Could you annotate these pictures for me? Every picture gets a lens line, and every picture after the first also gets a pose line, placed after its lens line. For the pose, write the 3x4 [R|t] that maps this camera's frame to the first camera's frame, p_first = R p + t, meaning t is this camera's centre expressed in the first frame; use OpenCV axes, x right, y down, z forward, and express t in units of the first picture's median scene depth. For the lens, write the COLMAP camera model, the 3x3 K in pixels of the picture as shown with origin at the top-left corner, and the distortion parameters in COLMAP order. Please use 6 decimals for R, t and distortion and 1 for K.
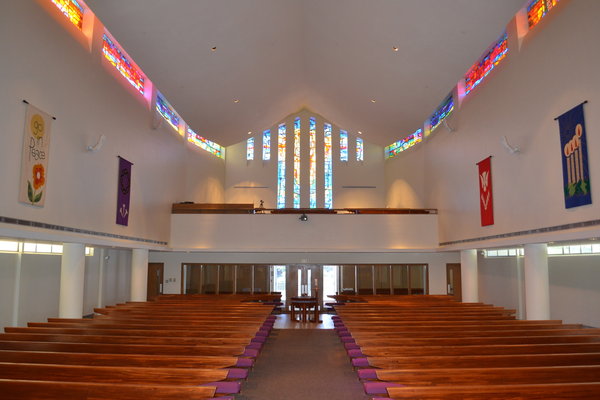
lens RADIAL K [[475.8, 0, 300.0], [0, 475.8, 200.2], [0, 0, 1]] dist [-0.008774, -0.001148]
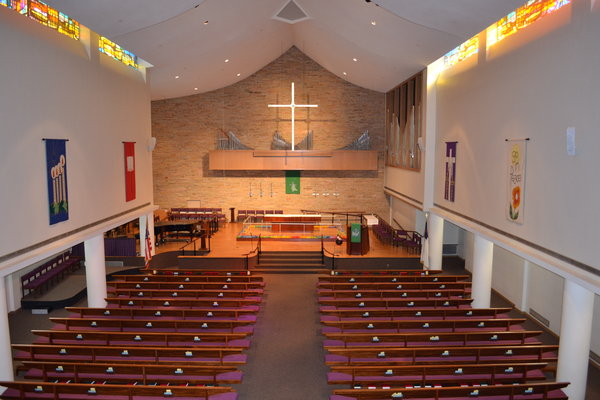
lens RADIAL K [[475.8, 0, 300.2], [0, 475.8, 200.3], [0, 0, 1]] dist [-0.008774, -0.001148]
pose [[-0.999894, -0.001342, -0.014501, -0.006830], [-0.001250, 0.999979, -0.006396, -0.034935], [0.014509, -0.006378, -0.999874, 2.158942]]
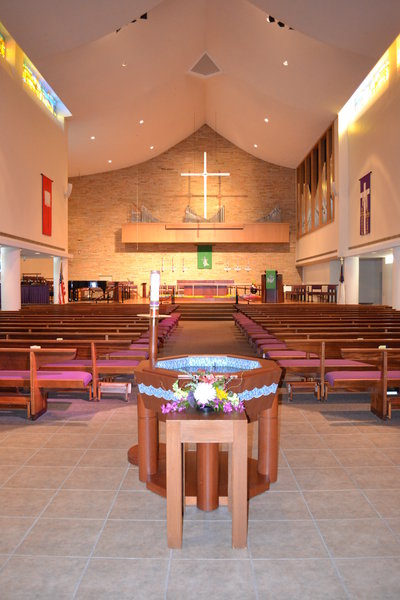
lens RADIAL K [[476.6, 0, 200.7], [0, 476.6, 297.9], [0, 0, 1]] dist [-0.014941, -0.006918]
pose [[-0.999997, 0.000604, -0.002389, 0.019820], [0.000839, 0.995031, -0.099565, 0.283662], [0.002317, -0.099567, -0.995028, 2.134782]]
